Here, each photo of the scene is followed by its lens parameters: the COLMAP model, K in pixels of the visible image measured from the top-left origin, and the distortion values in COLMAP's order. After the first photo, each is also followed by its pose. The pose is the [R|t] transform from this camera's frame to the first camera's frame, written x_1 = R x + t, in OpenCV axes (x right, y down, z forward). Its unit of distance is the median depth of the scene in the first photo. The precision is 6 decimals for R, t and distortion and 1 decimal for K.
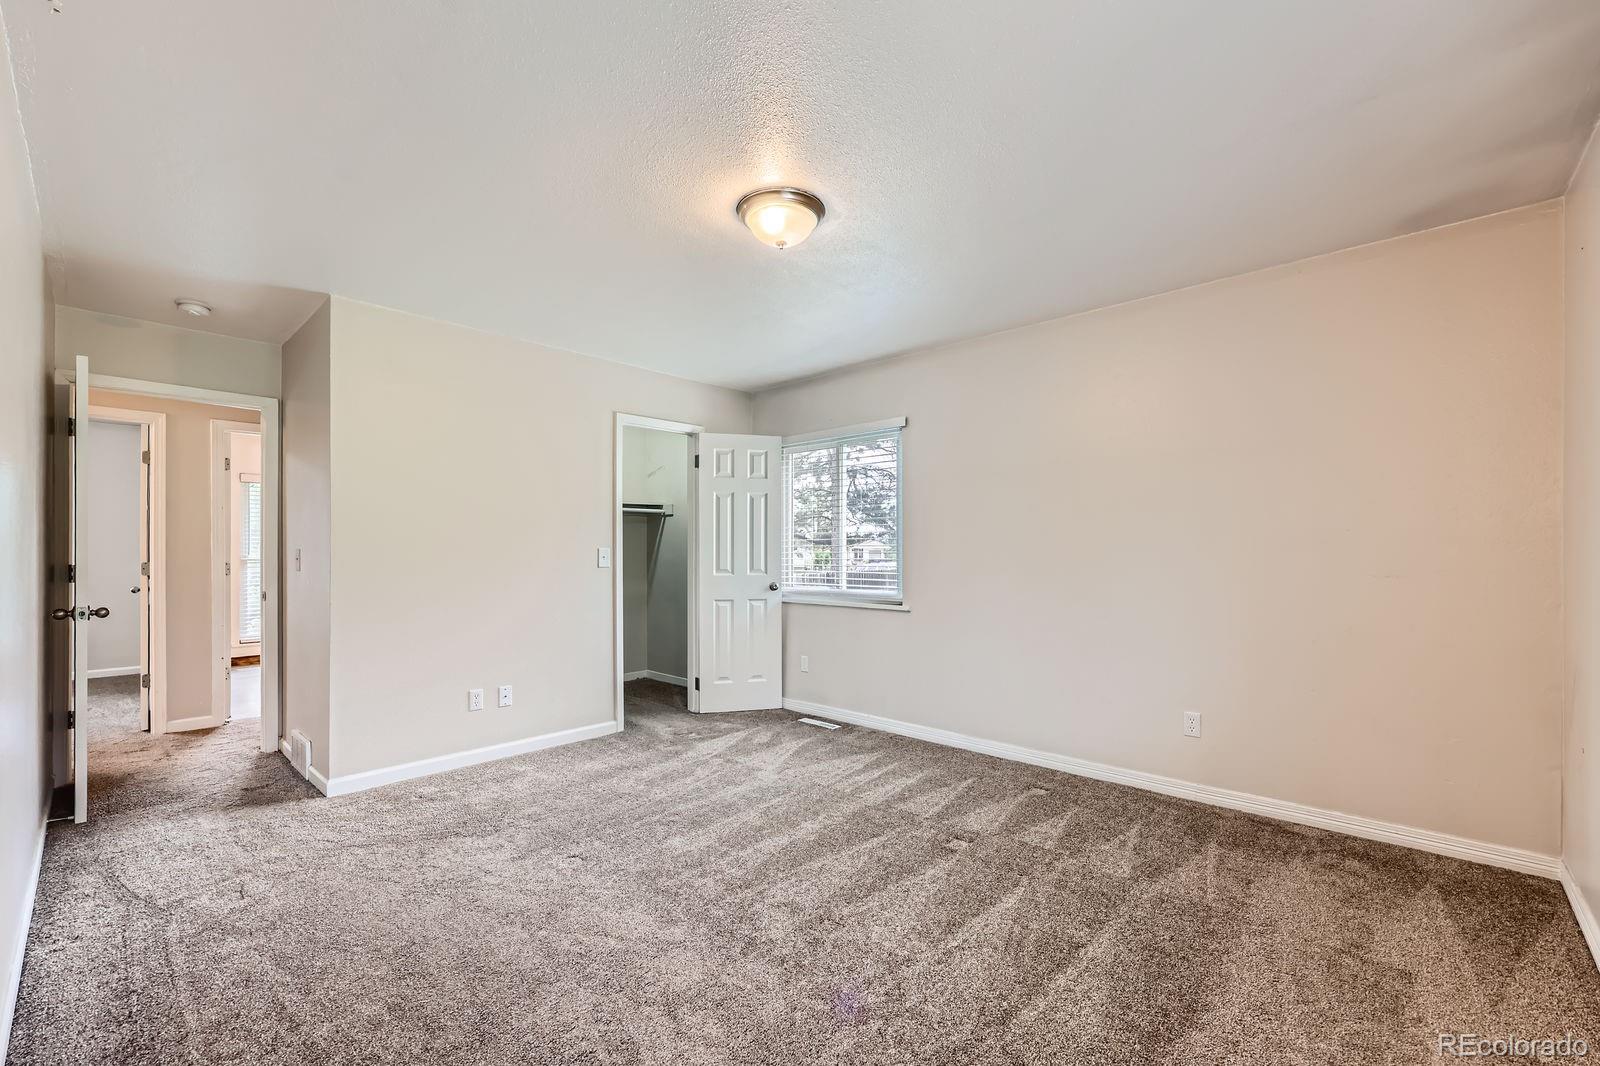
lens RADIAL K [[665.1, 0, 813.8], [0, 665.1, 549.3], [0, 0, 1]] dist [0.002720, 0.000197]
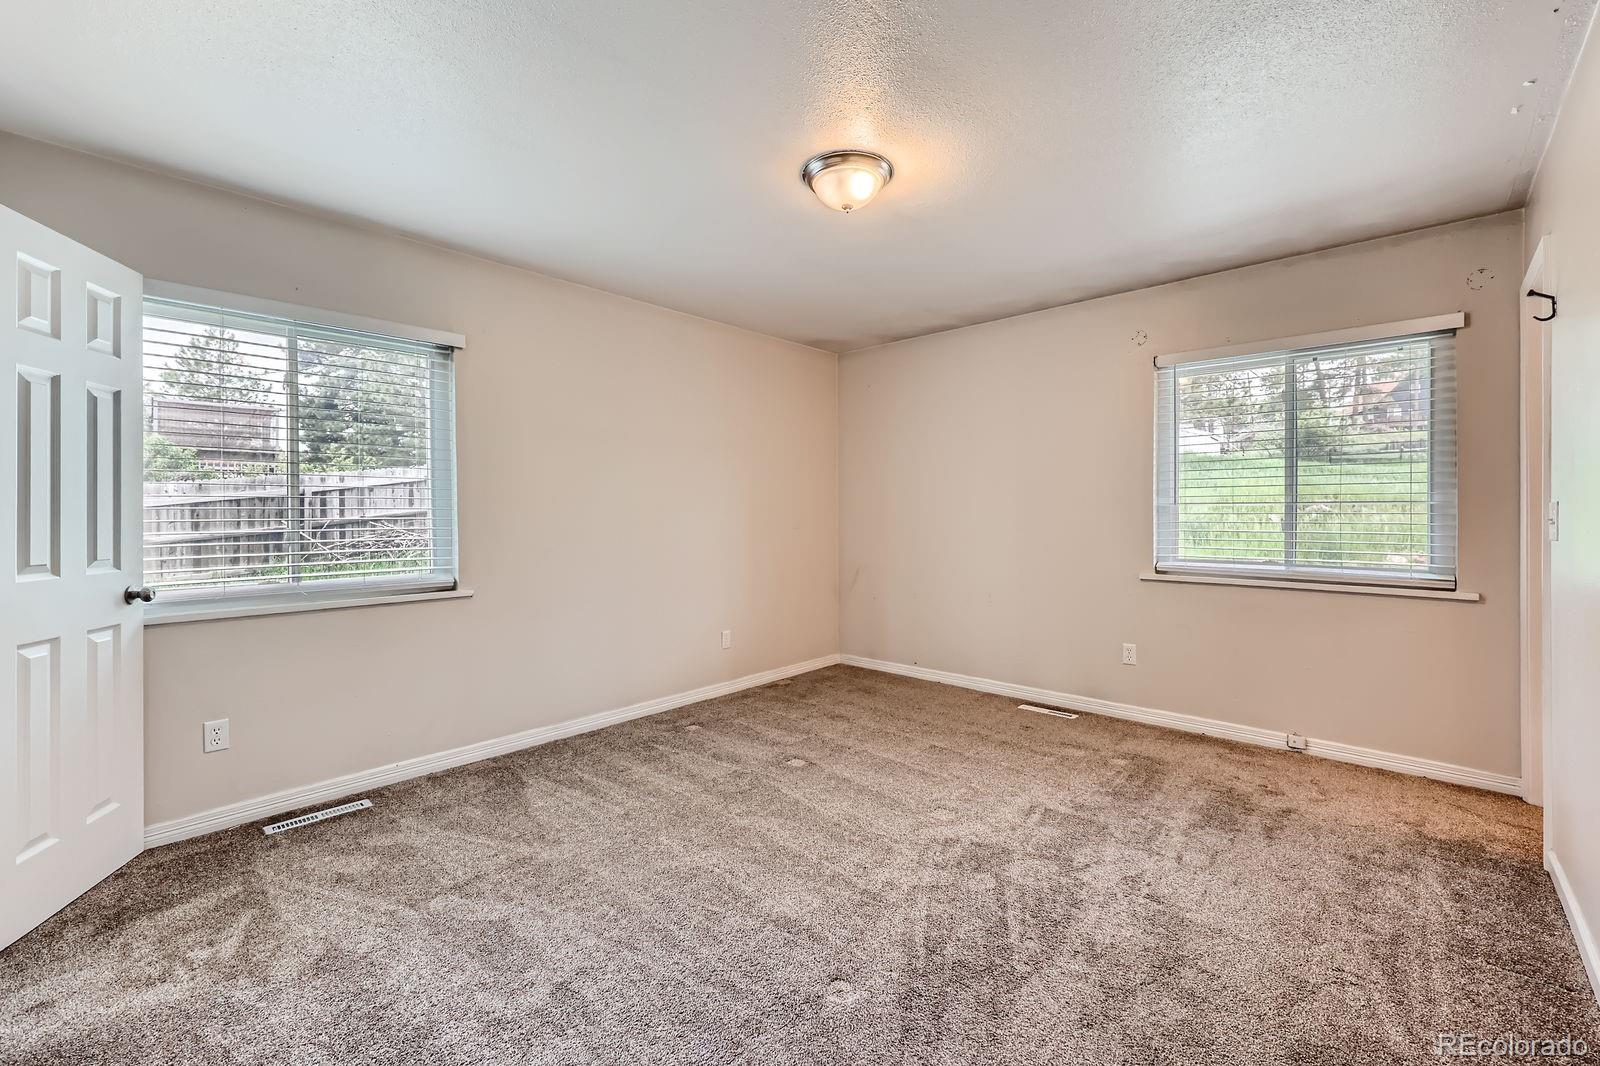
lens RADIAL K [[670.2, 0, 801.8], [0, 670.2, 548.7], [0, 0, 1]] dist [0.001083, -0.000019]
pose [[-0.002641, -0.049994, 0.998746, -0.629708], [0.003619, 0.998742, 0.050004, 0.004964], [-0.999990, 0.003747, -0.002457, 0.660273]]
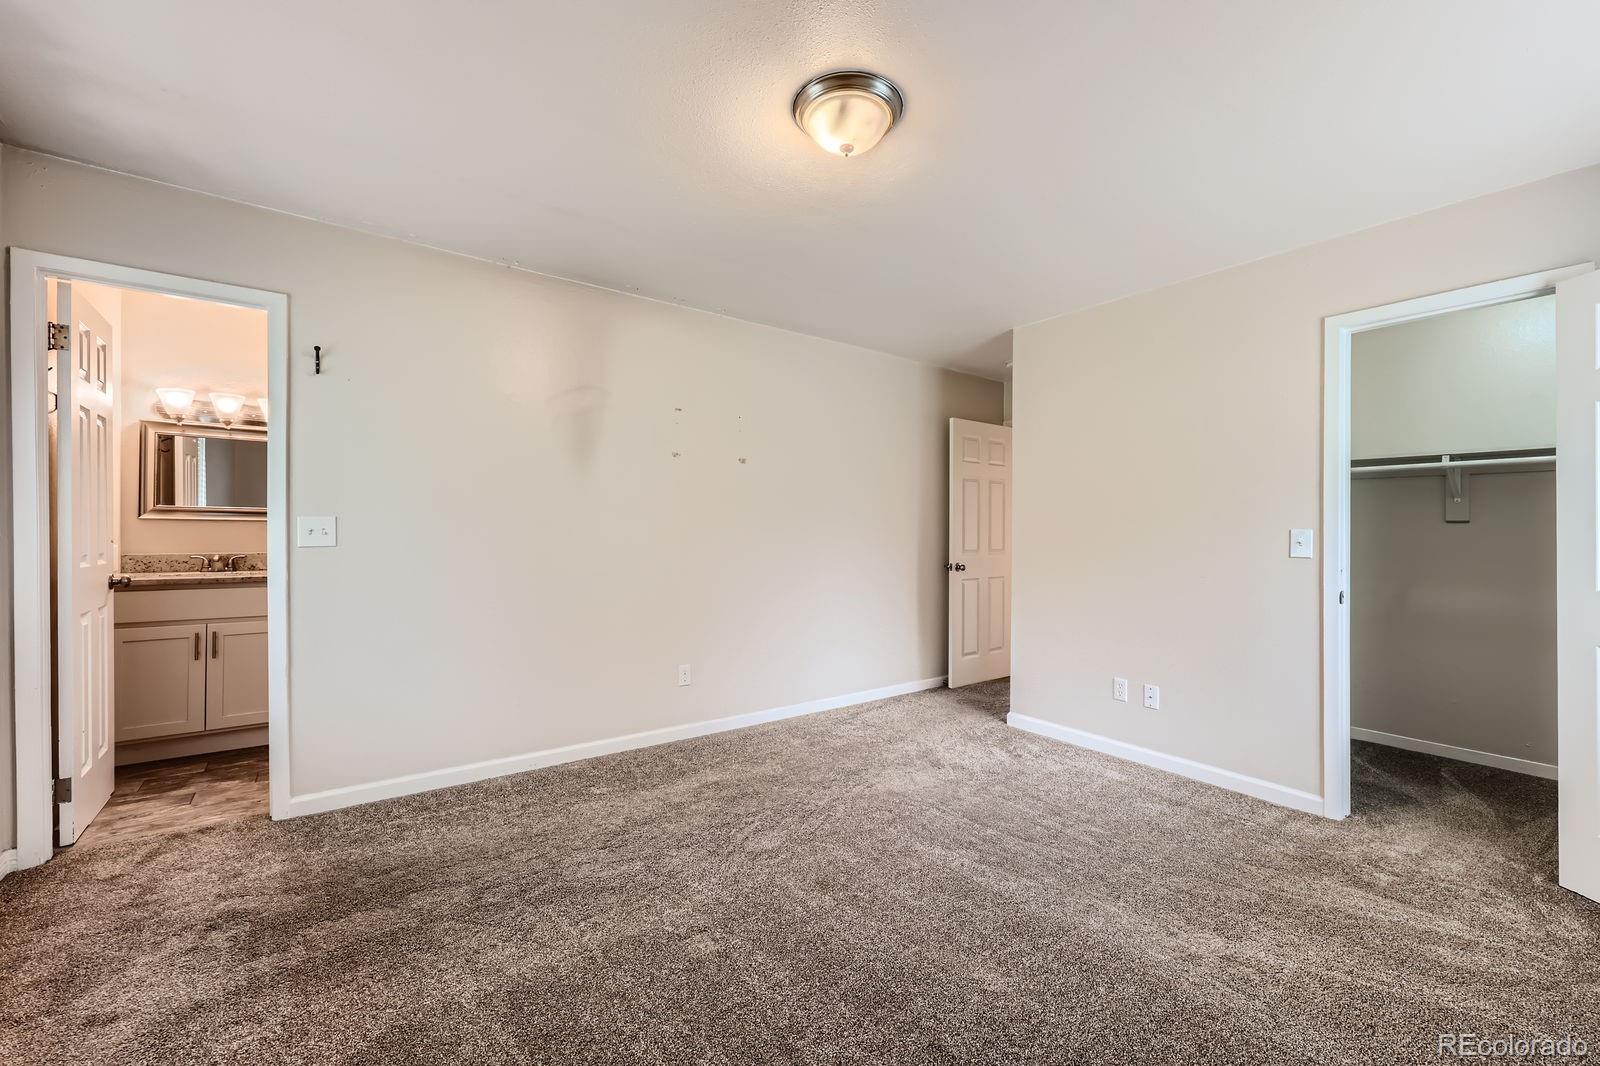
lens RADIAL K [[665.1, 0, 813.8], [0, 665.1, 549.3], [0, 0, 1]] dist [0.002720, 0.000197]
pose [[-0.200774, 0.035287, -0.979002, 0.459486], [0.001689, 0.999362, 0.035675, -0.008634], [0.979636, 0.005509, -0.200706, 0.688920]]
